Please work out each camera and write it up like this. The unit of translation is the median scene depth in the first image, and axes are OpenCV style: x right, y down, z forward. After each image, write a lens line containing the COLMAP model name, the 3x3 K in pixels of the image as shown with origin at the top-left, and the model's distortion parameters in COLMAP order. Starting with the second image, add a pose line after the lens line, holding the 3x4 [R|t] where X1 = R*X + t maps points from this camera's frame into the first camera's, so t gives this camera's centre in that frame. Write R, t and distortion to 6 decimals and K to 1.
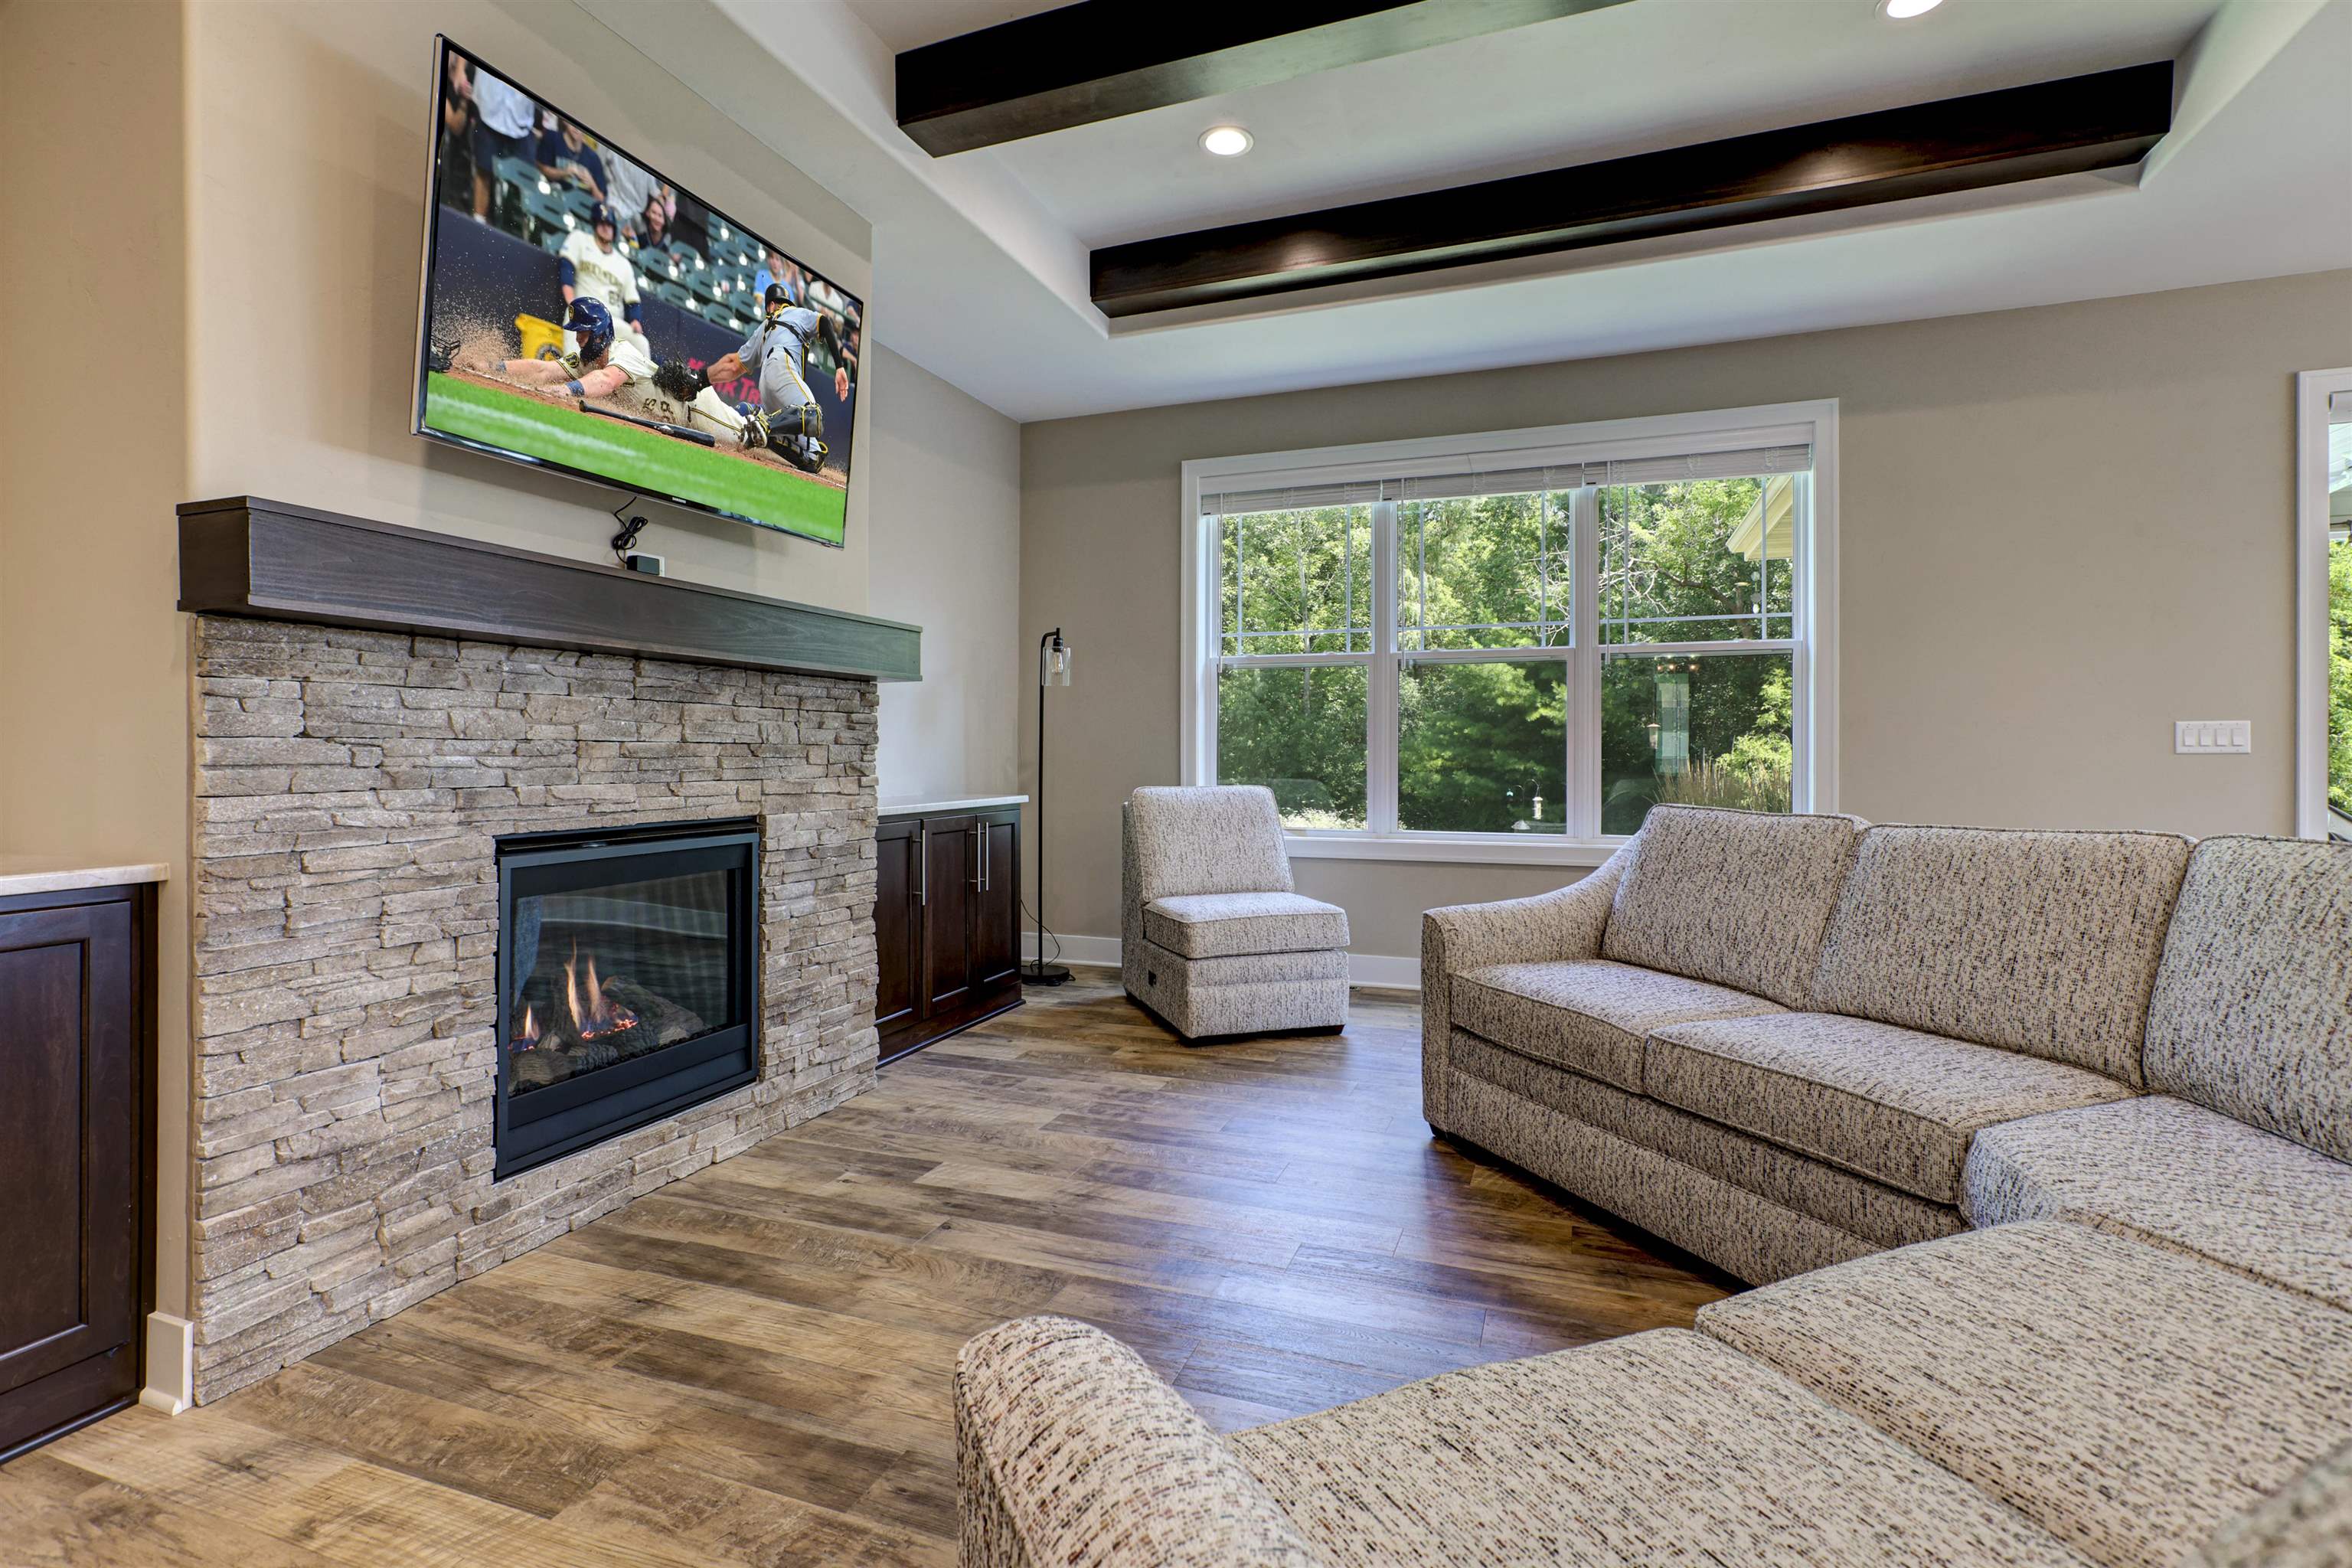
lens RADIAL K [[1093.3, 0, 1175.0], [0, 1093.3, 747.3], [0, 0, 1]] dist [-0.001852, 0.007715]
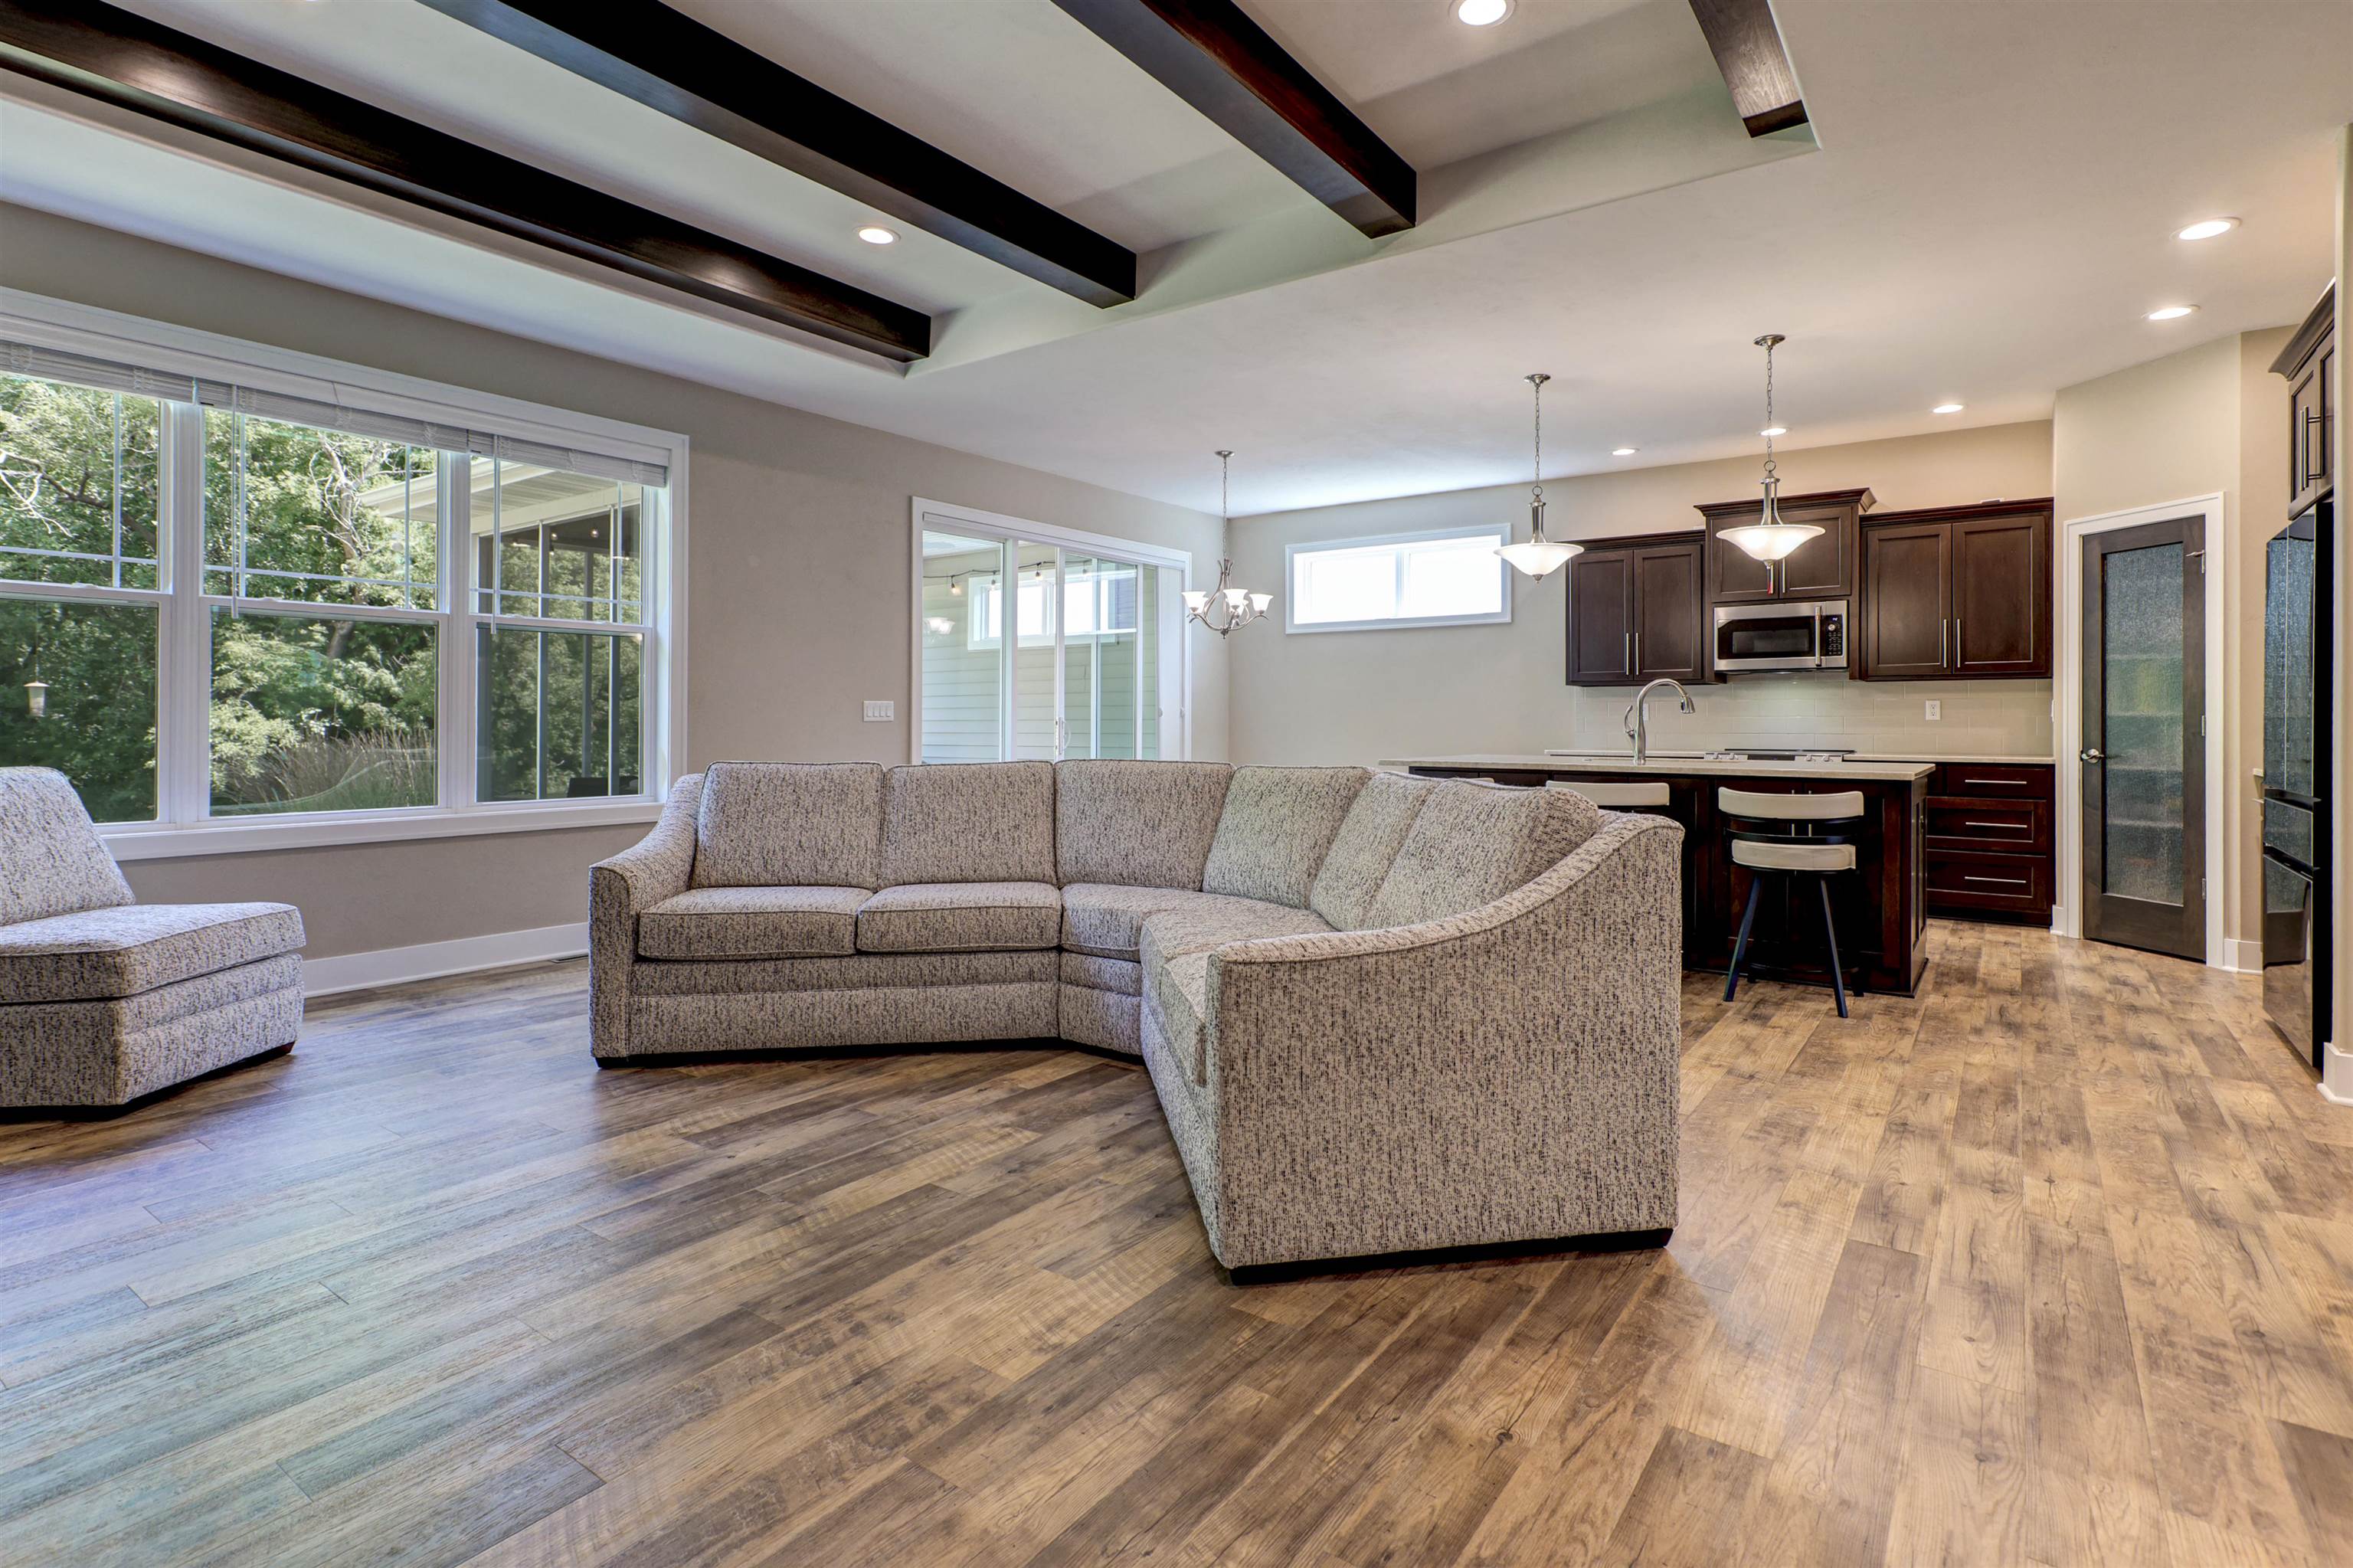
lens RADIAL K [[1127.2, 0, 1279.9], [0, 1127.2, 715.1], [0, 0, 1]] dist [0.000588, -0.013406]
pose [[0.220058, 0.005089, 0.975474, -0.851683], [-0.005513, 0.999977, -0.003973, -0.000014], [-0.975471, -0.004503, 0.220081, 0.101685]]
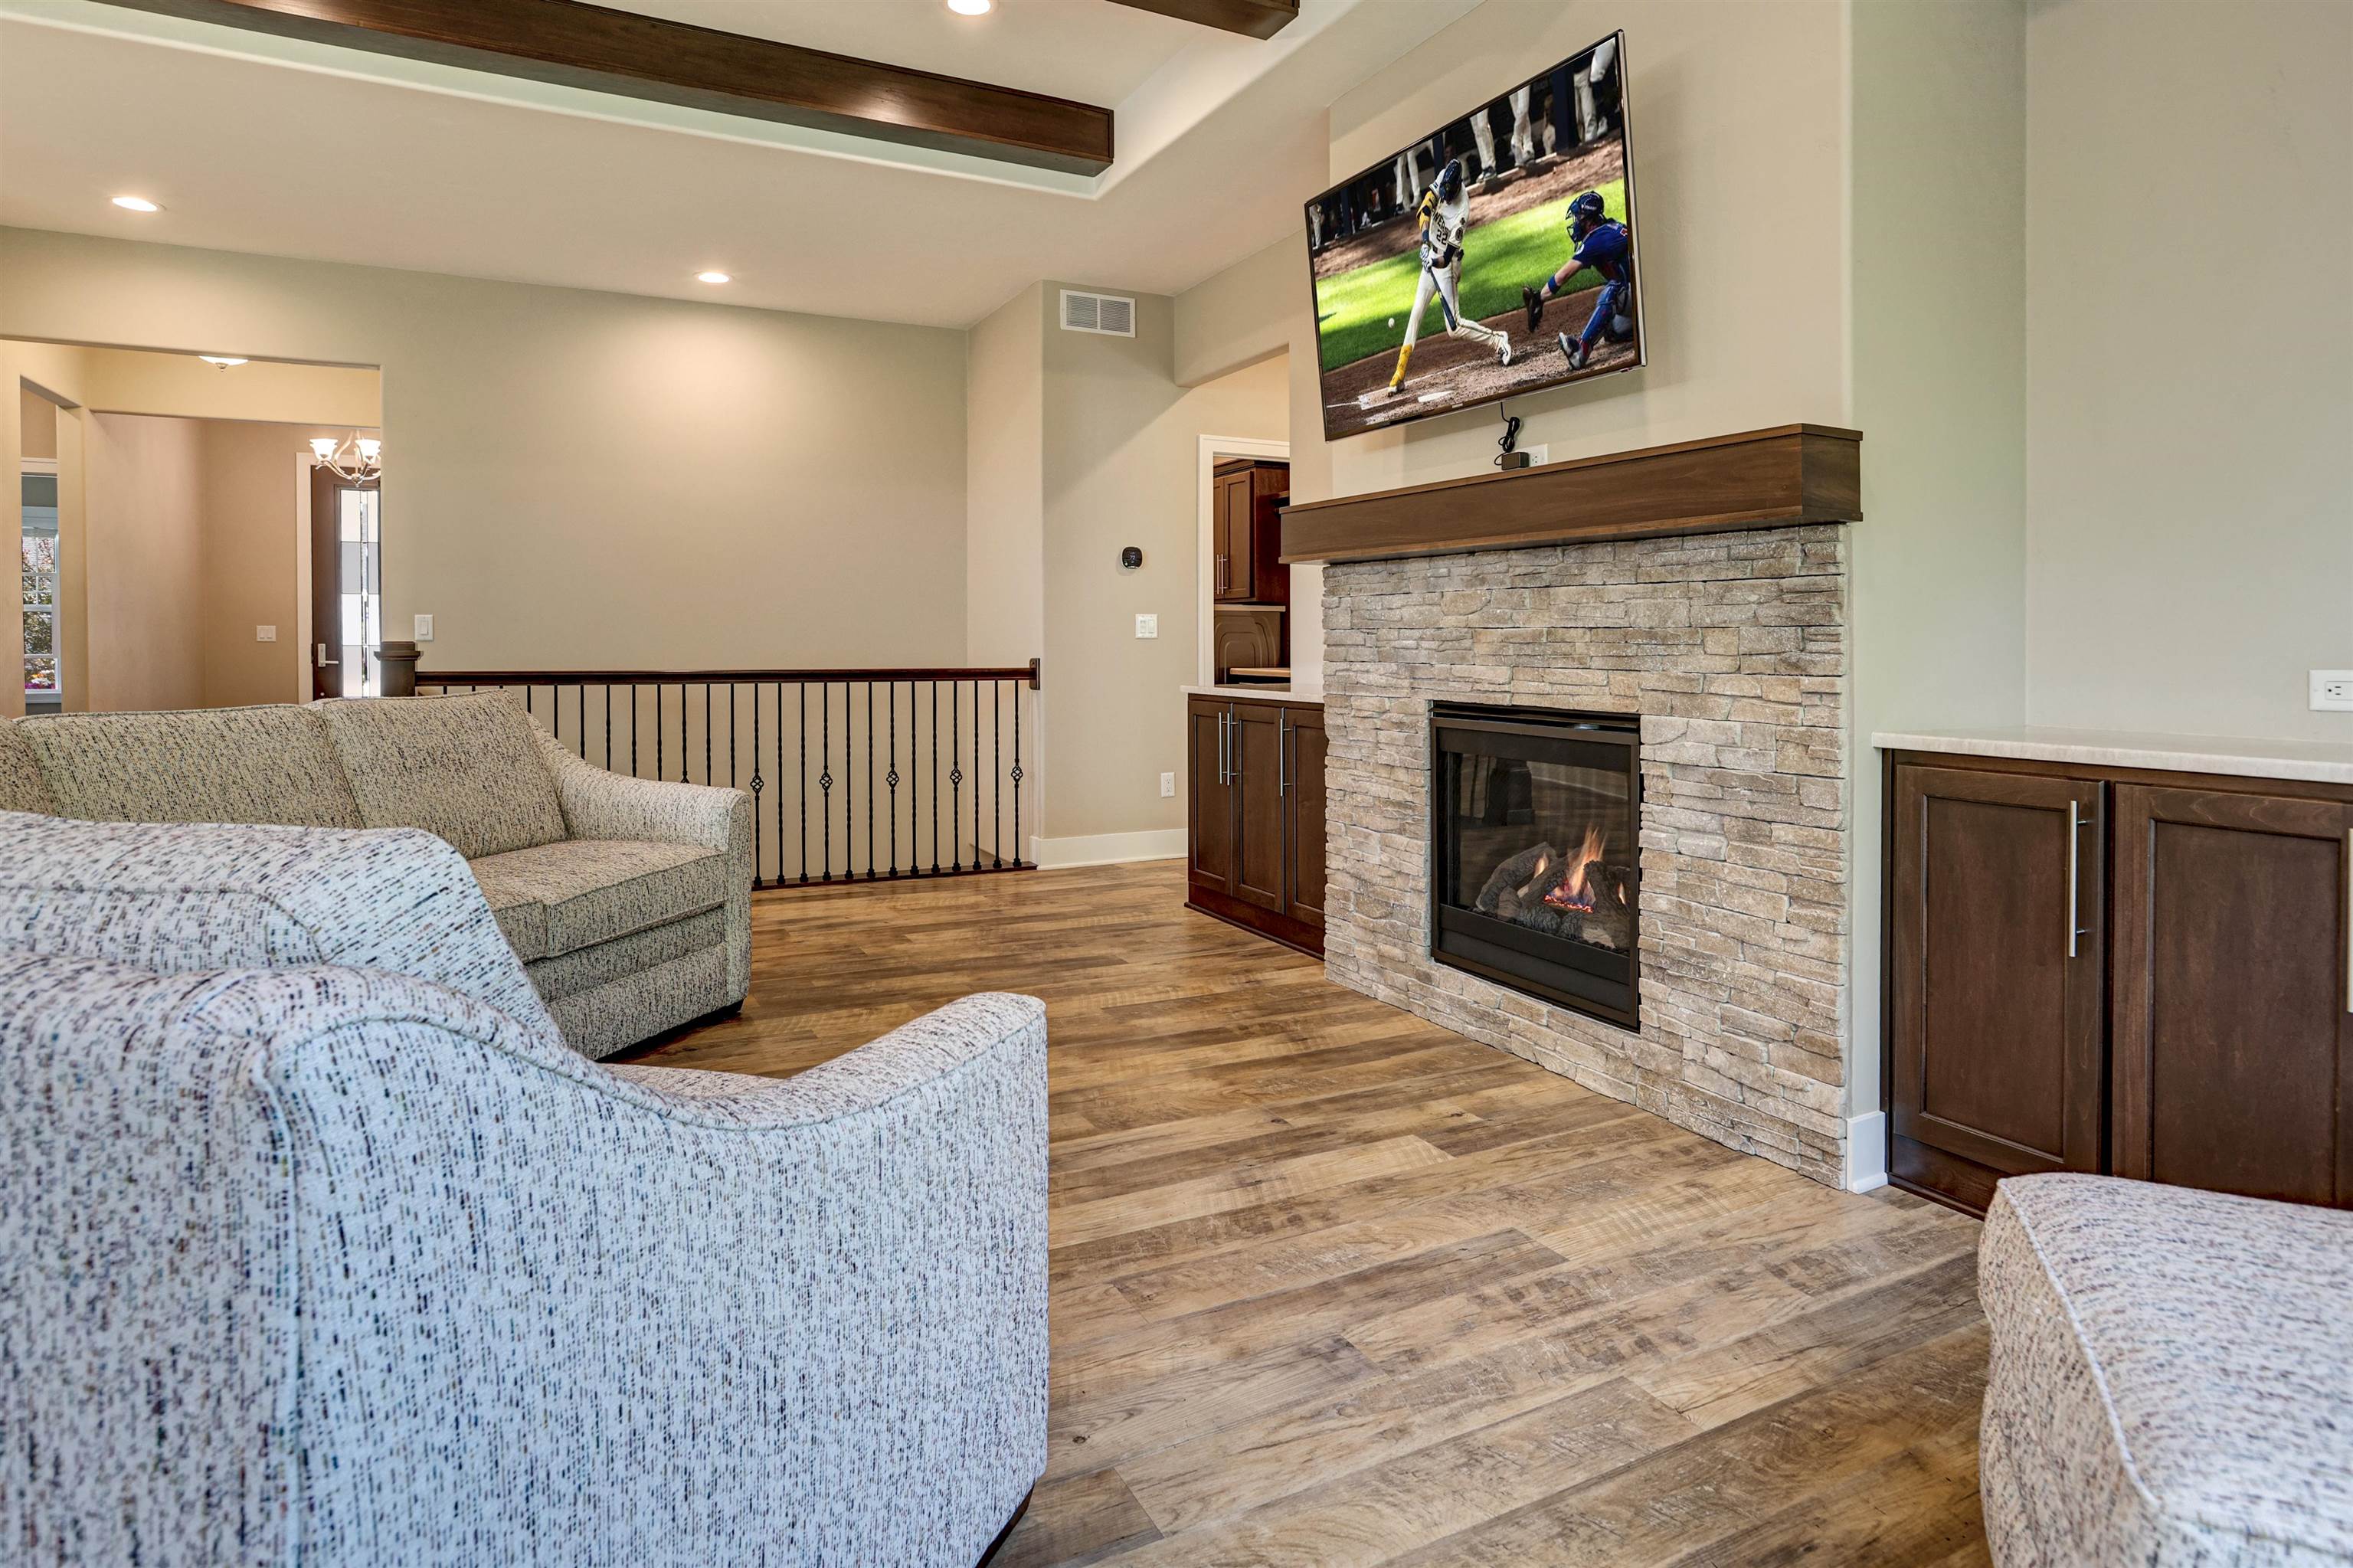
lens RADIAL K [[1321.5, 0, 1183.0], [0, 1321.5, 651.7], [0, 0, 1]] dist [-0.001888, -0.000092]
pose [[-0.671372, 0.008802, -0.741068, 0.685575], [0.004183, 0.999959, 0.008088, 0.006418], [0.741109, 0.002331, -0.671381, 1.640679]]
